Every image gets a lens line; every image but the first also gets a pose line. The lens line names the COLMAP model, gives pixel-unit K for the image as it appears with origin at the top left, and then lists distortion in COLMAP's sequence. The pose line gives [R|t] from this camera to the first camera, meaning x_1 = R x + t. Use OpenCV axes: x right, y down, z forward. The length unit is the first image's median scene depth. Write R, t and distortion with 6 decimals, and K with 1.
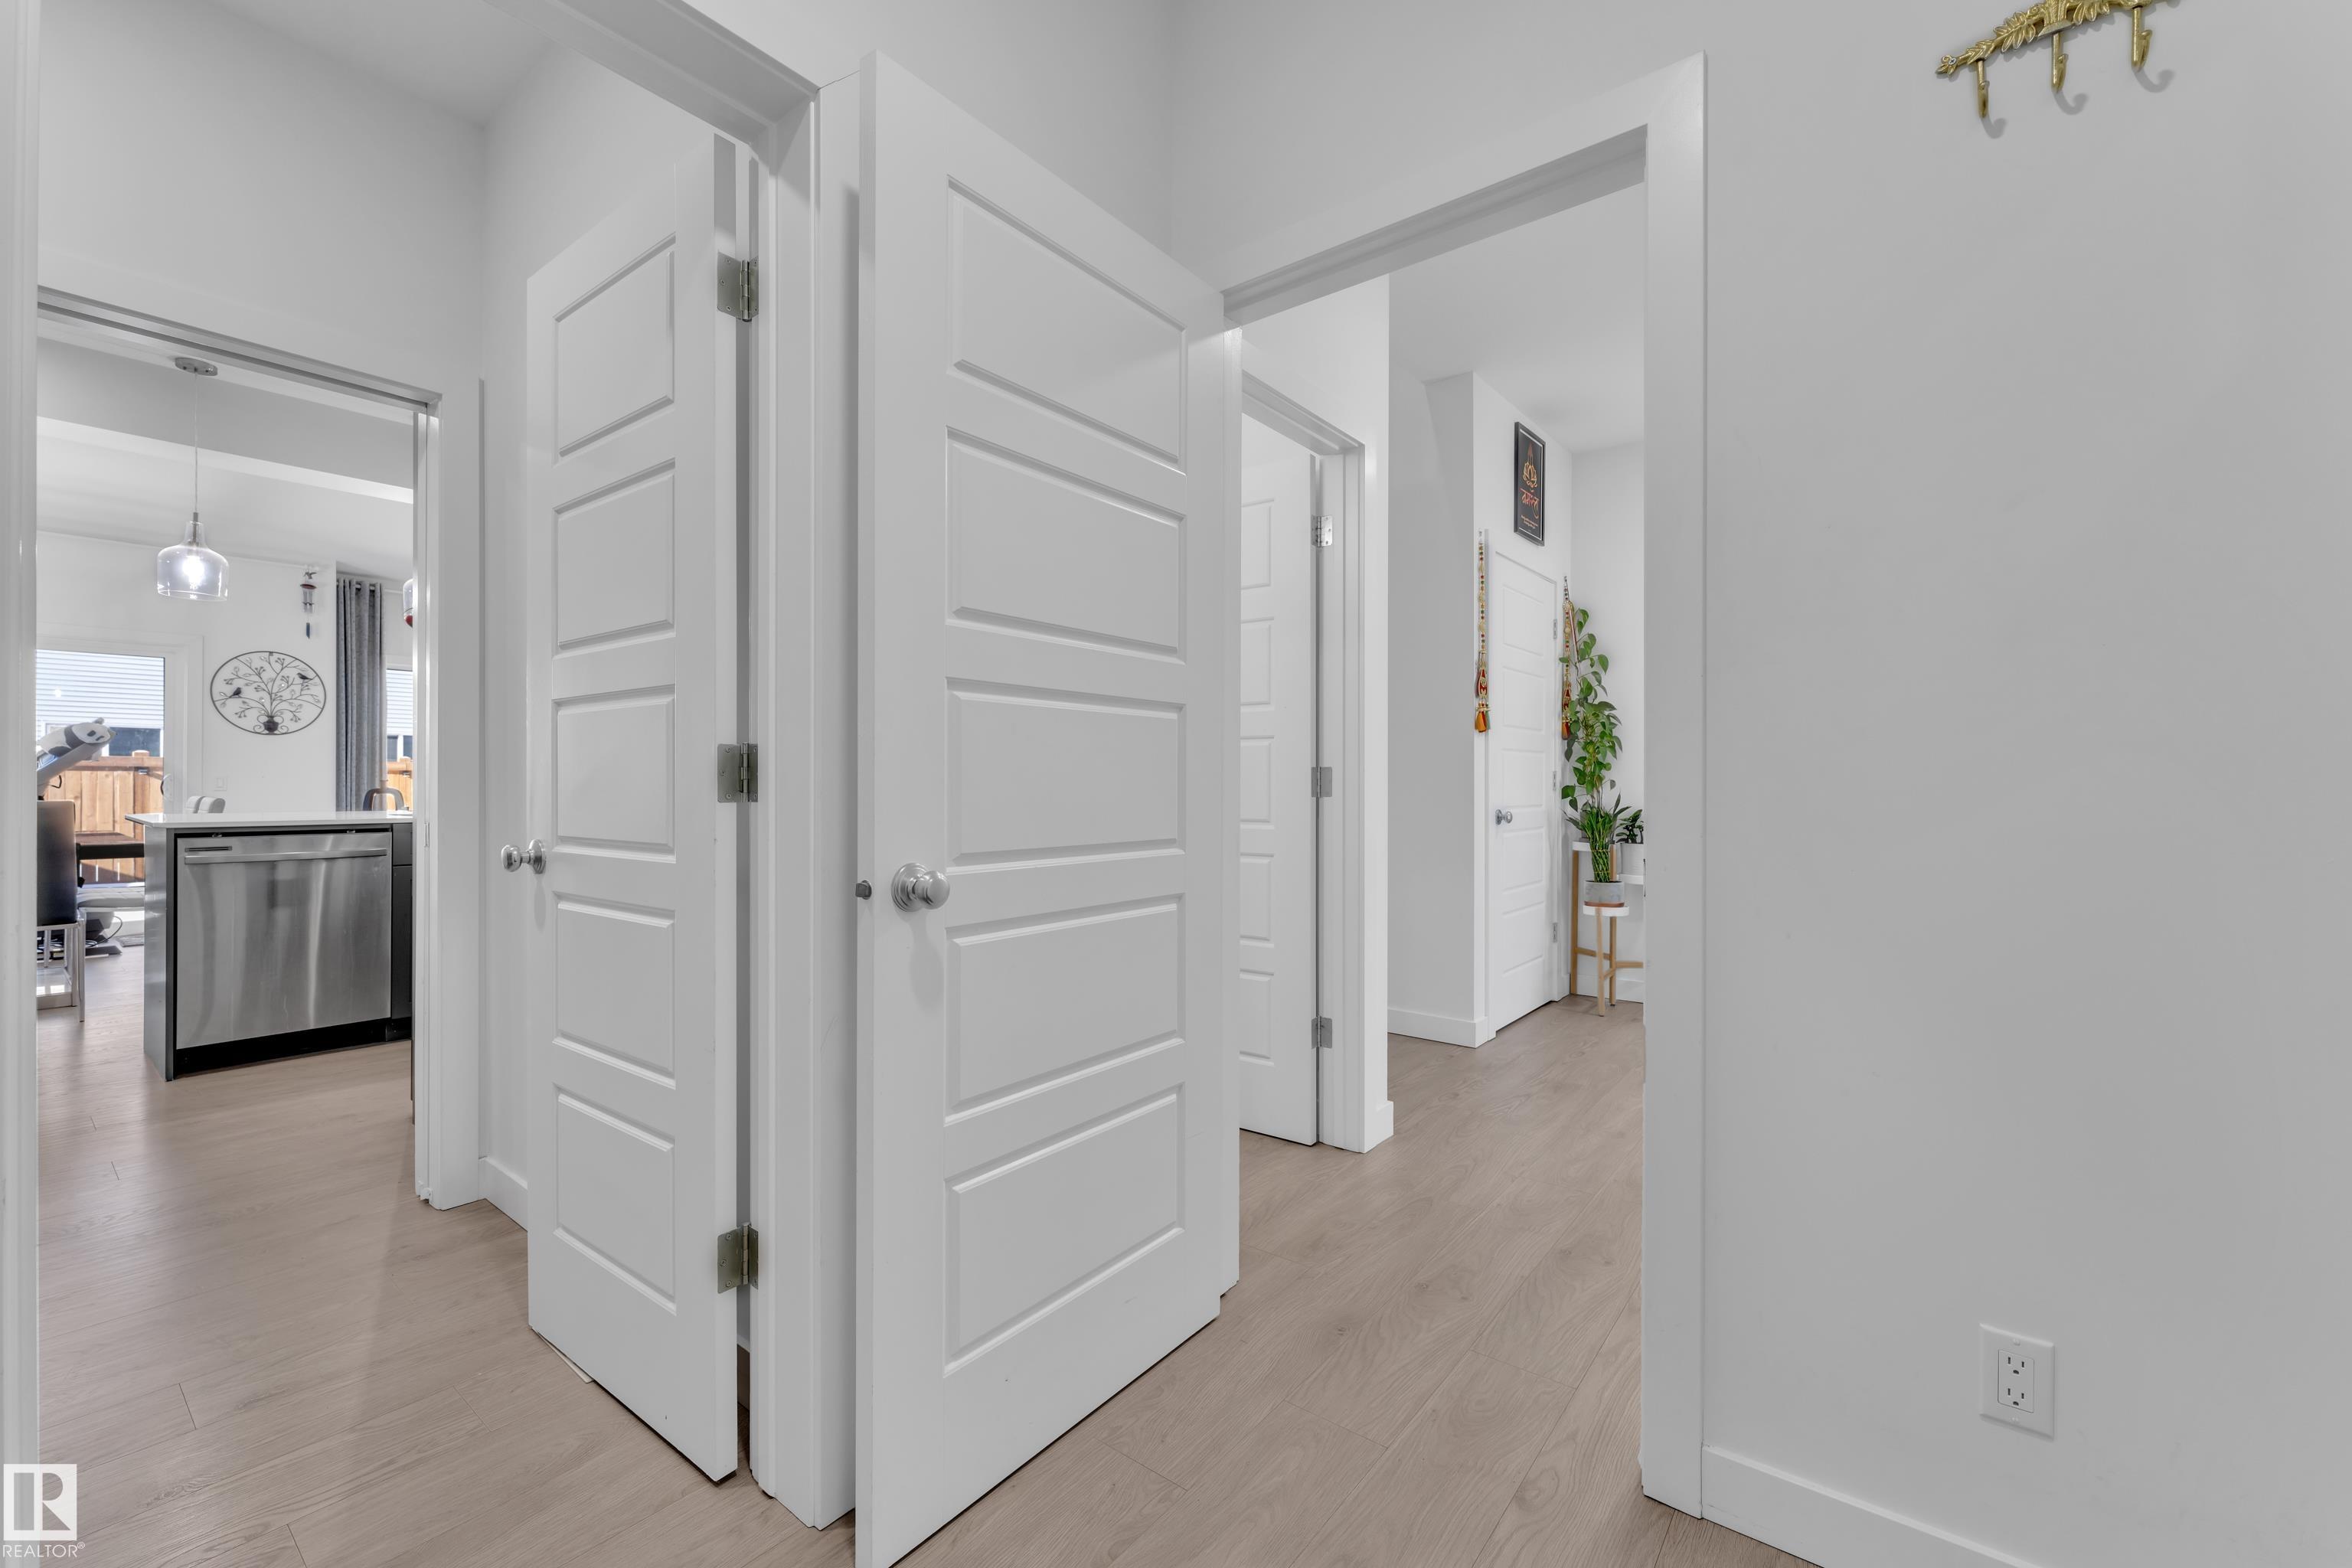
lens RADIAL K [[939.4, 0, 1175.2], [0, 939.4, 785.0], [0, 0, 1]] dist [-0.001579, 0.000239]
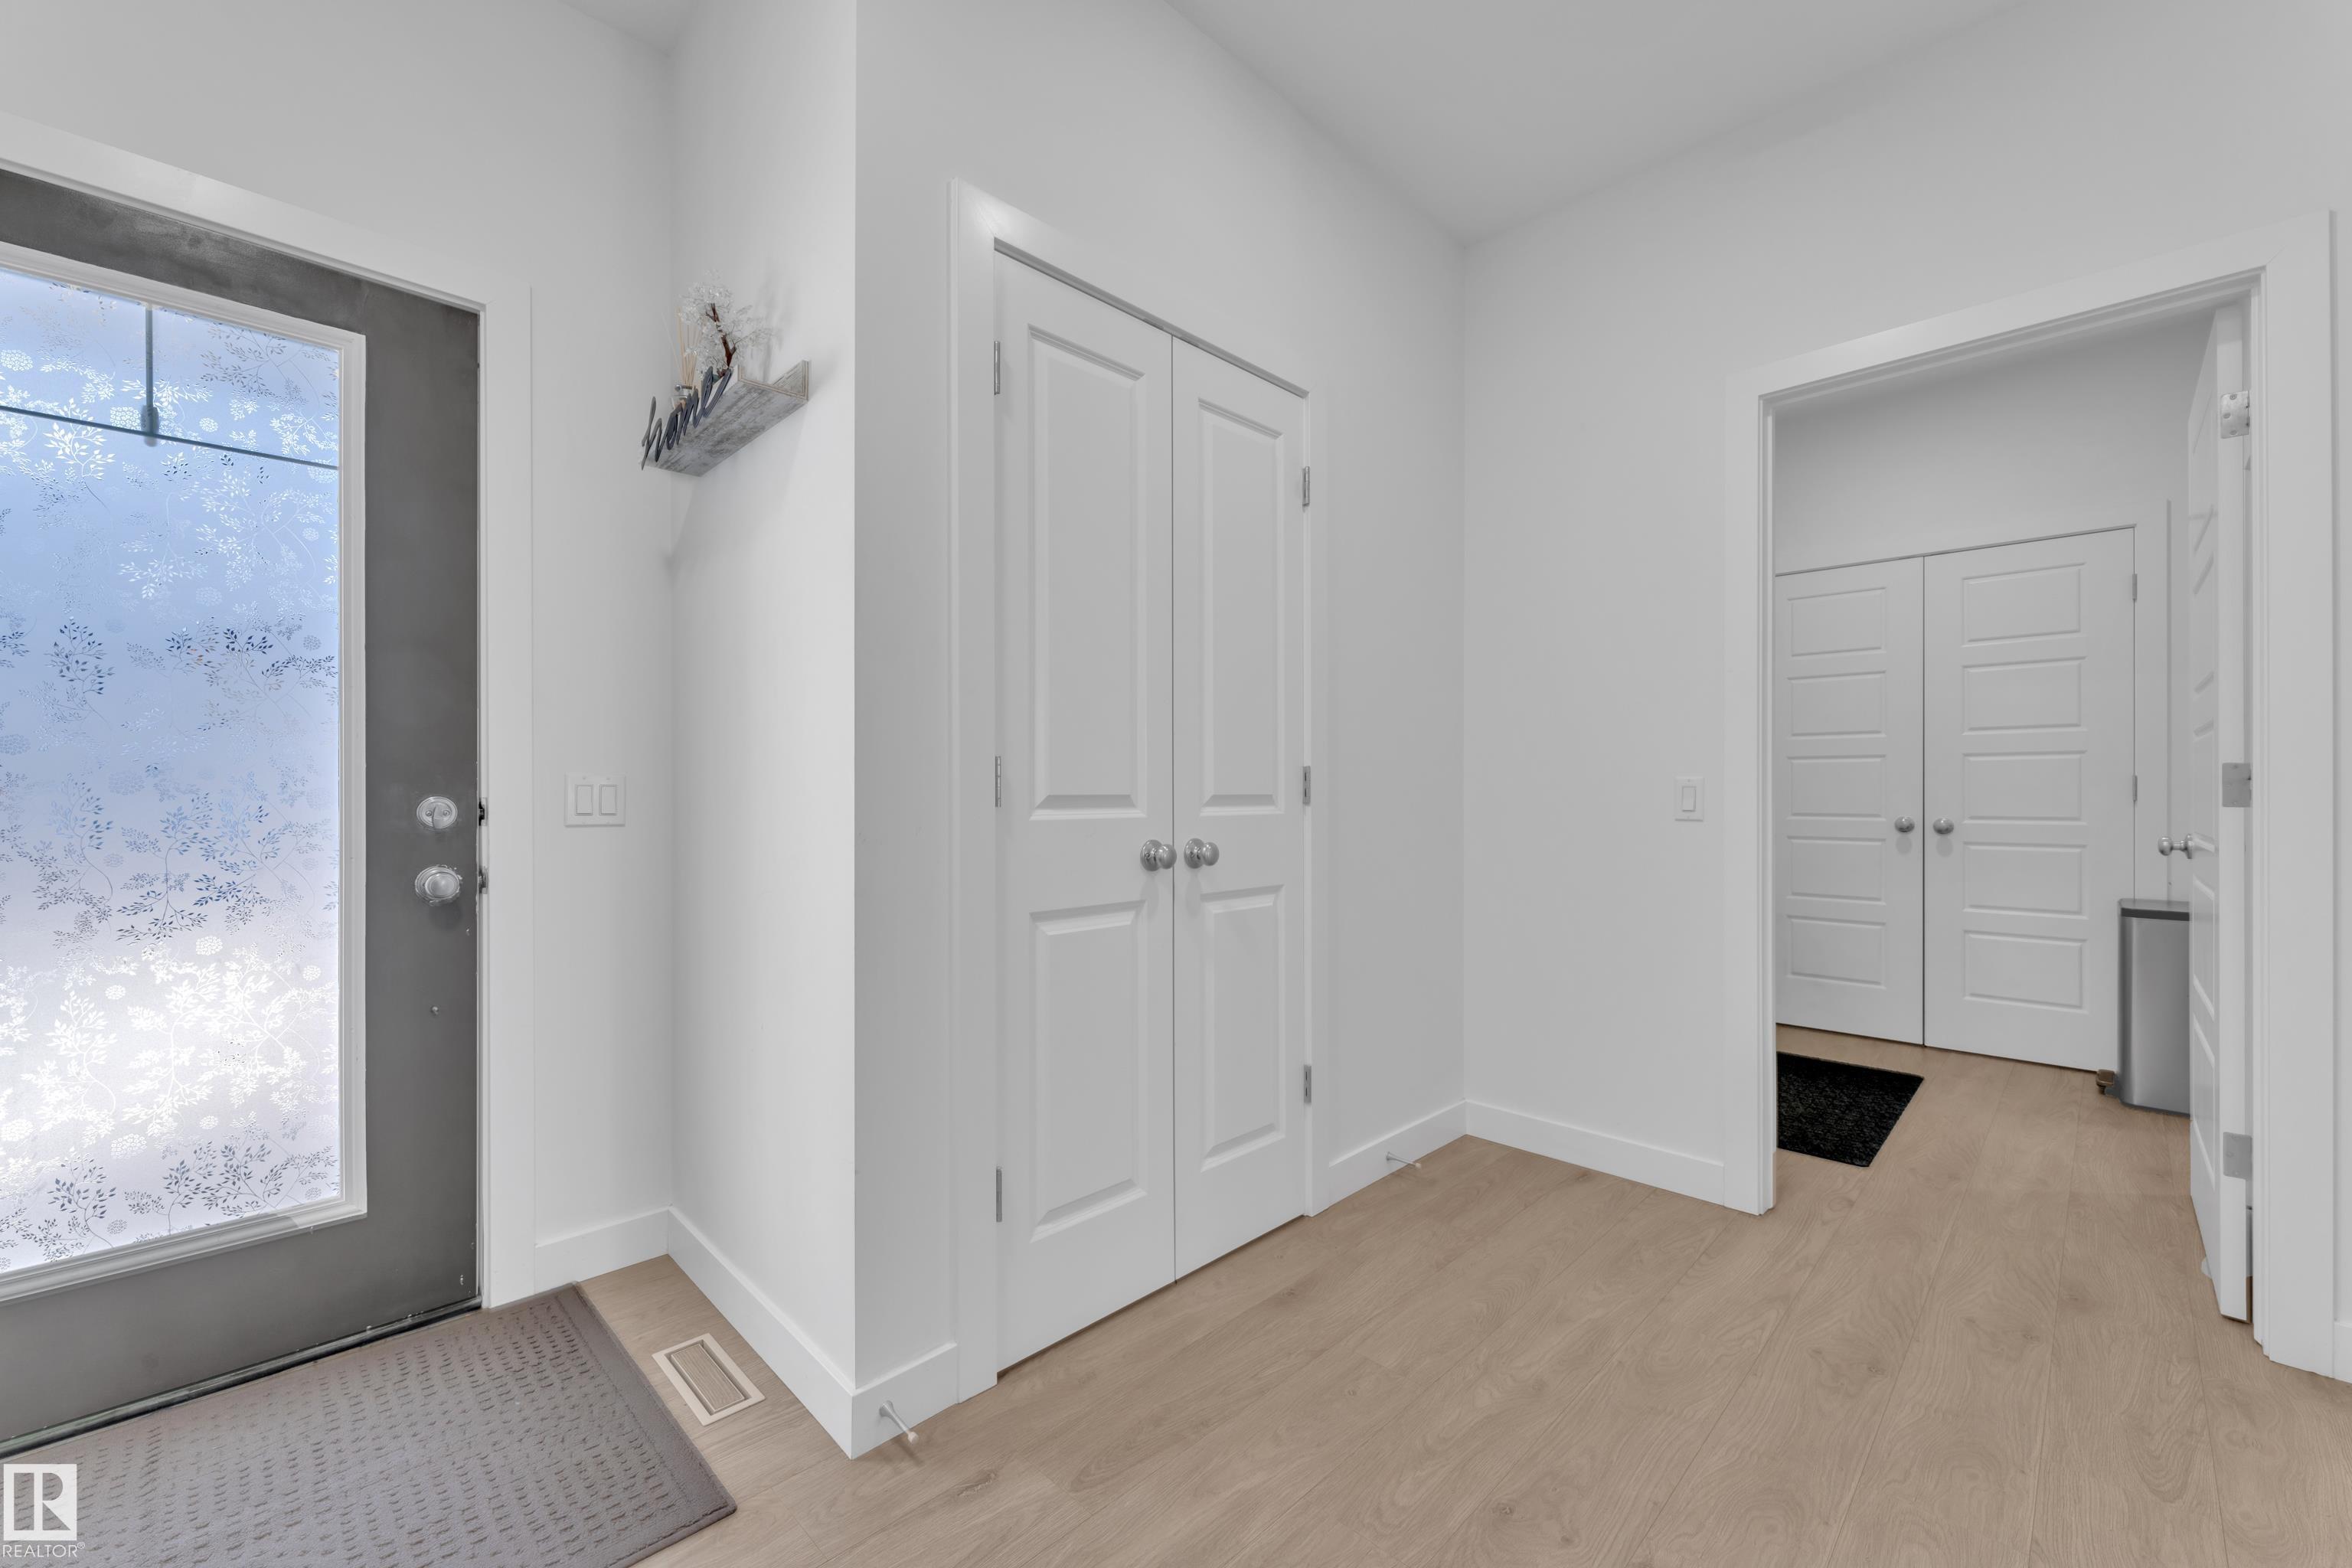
lens RADIAL K [[939.4, 0, 1162.7], [0, 939.4, 796.9], [0, 0, 1]] dist [-0.001579, 0.000239]
pose [[-0.992724, -0.002935, 0.120379, 0.440060], [-0.003154, 0.999994, -0.001630, 0.003930], [-0.120373, -0.001998, -0.992727, 0.888553]]
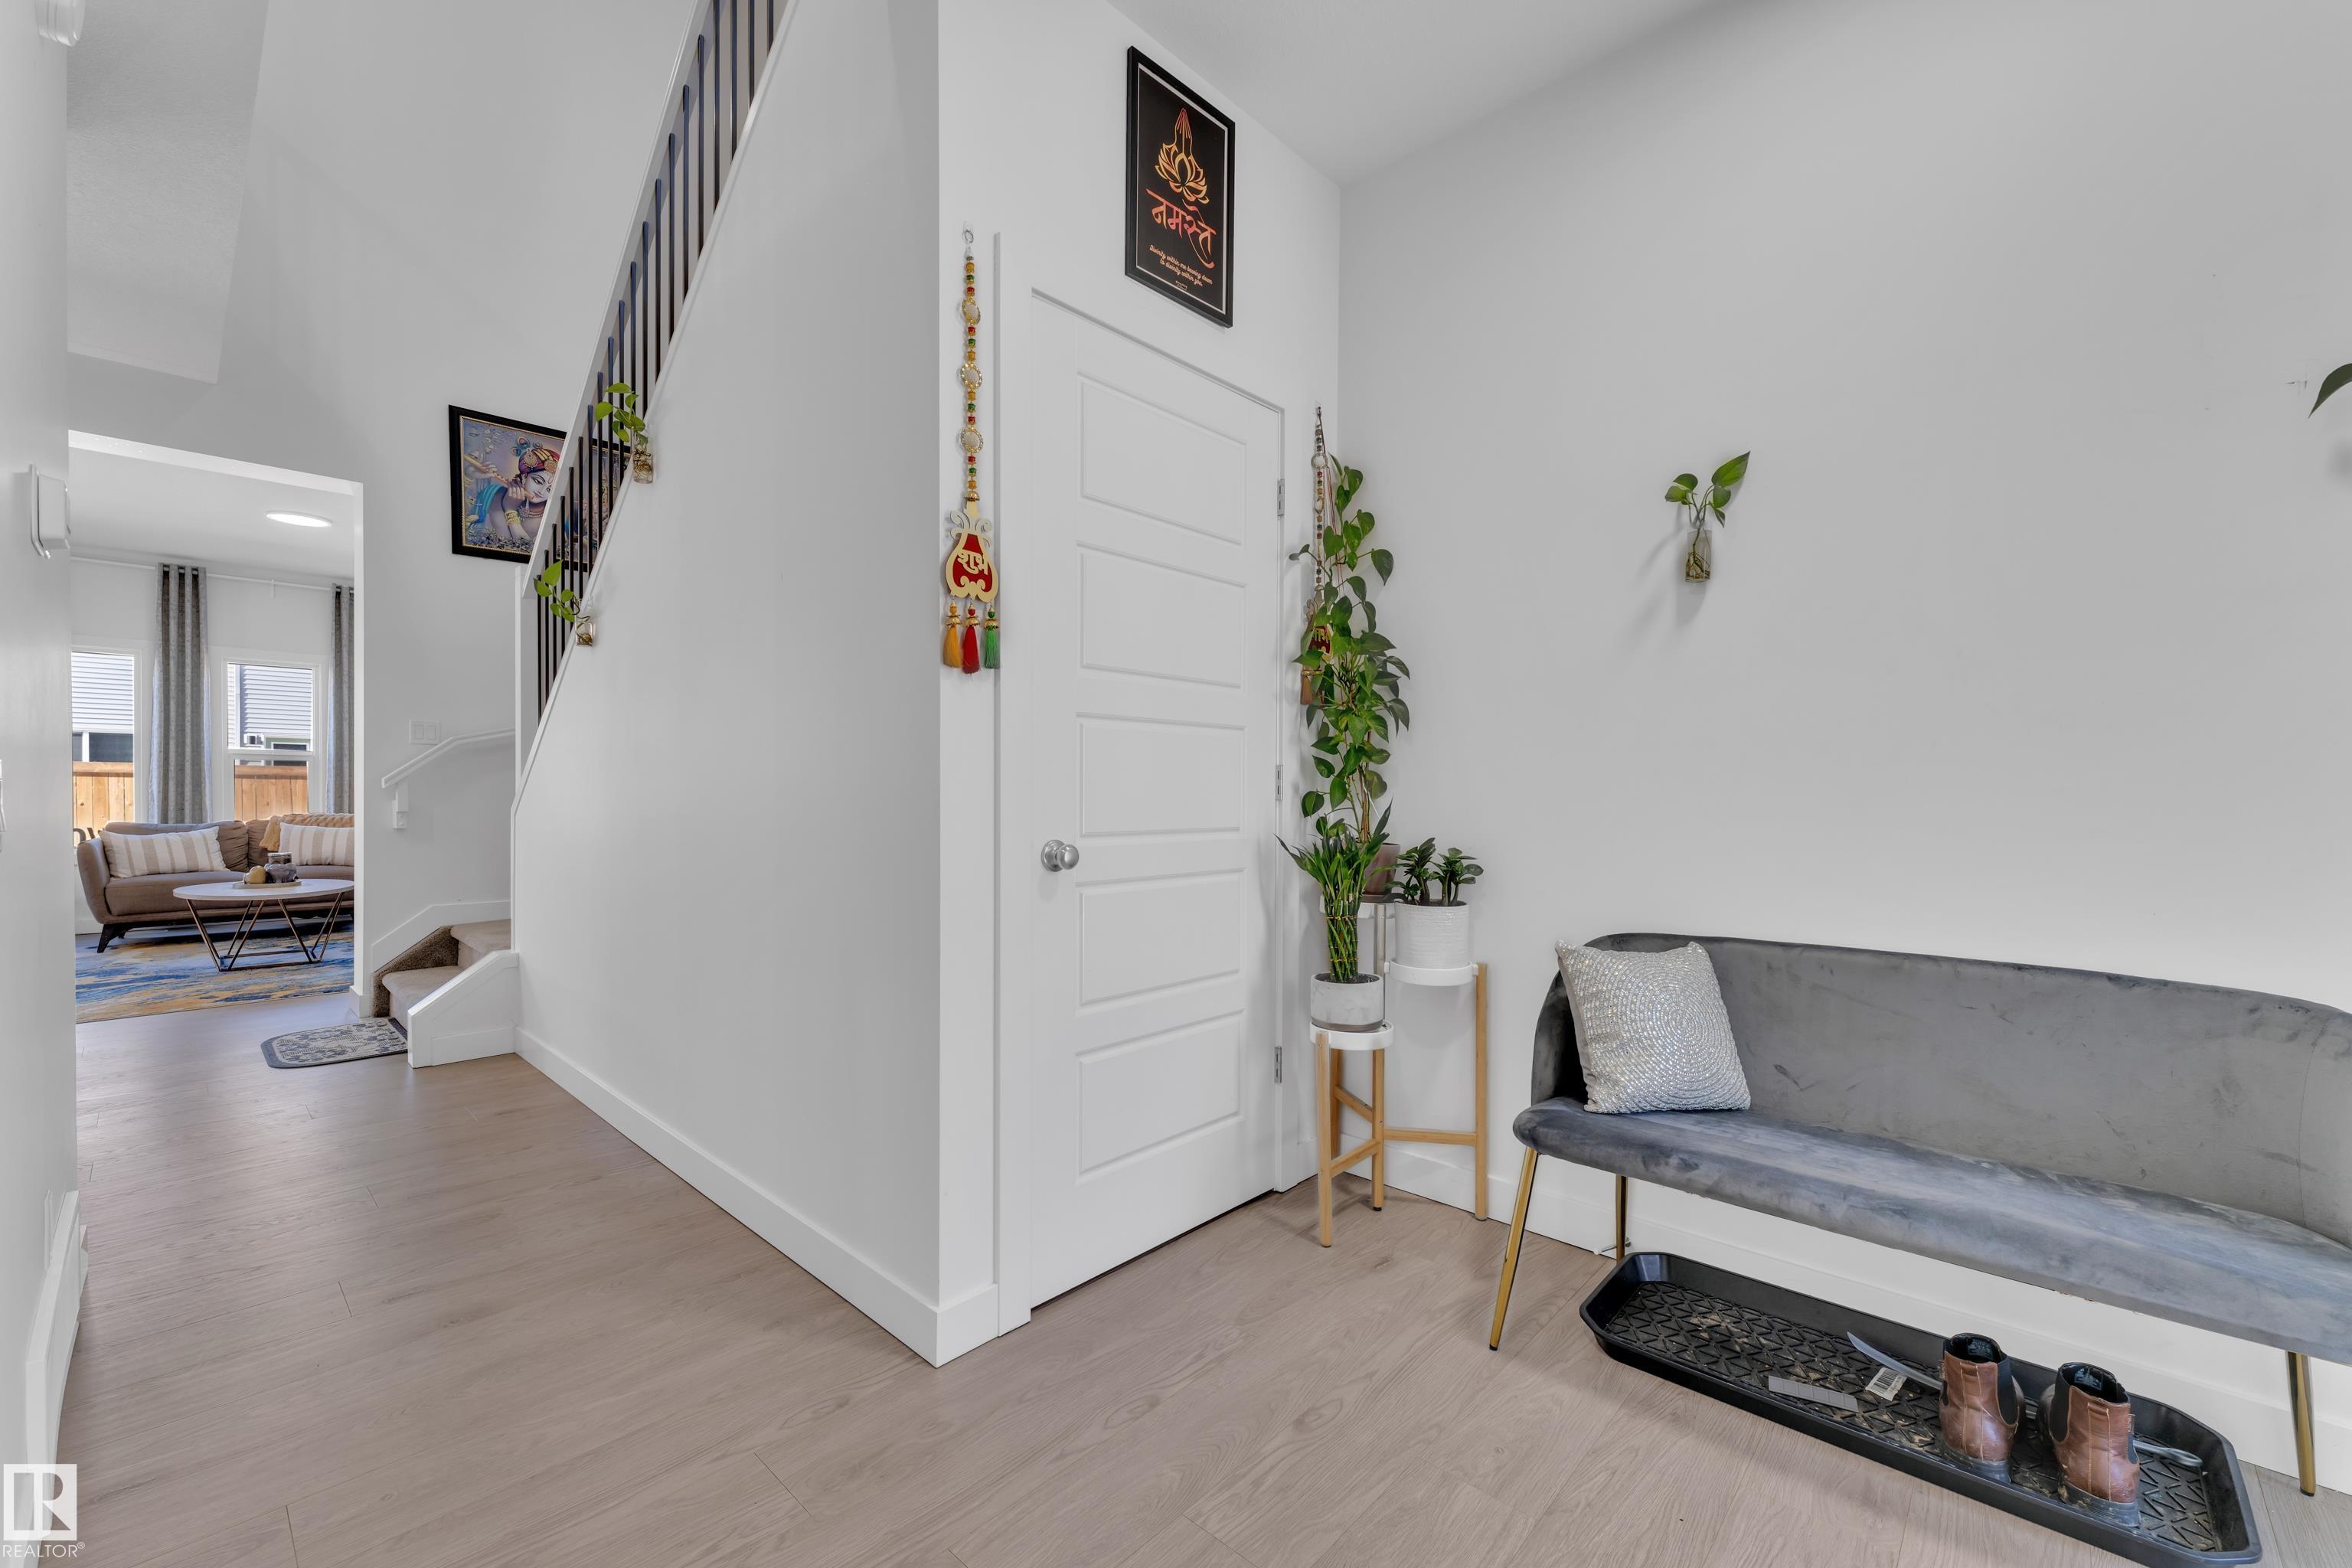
lens RADIAL K [[939.4, 0, 1173.2], [0, 939.4, 807.2], [0, 0, 1]] dist [-0.001579, 0.000239]
pose [[0.996786, 0.002624, -0.080065, 0.401959], [-0.001486, 0.999897, 0.014275, 0.001643], [0.080094, -0.014110, 0.996687, 0.480364]]
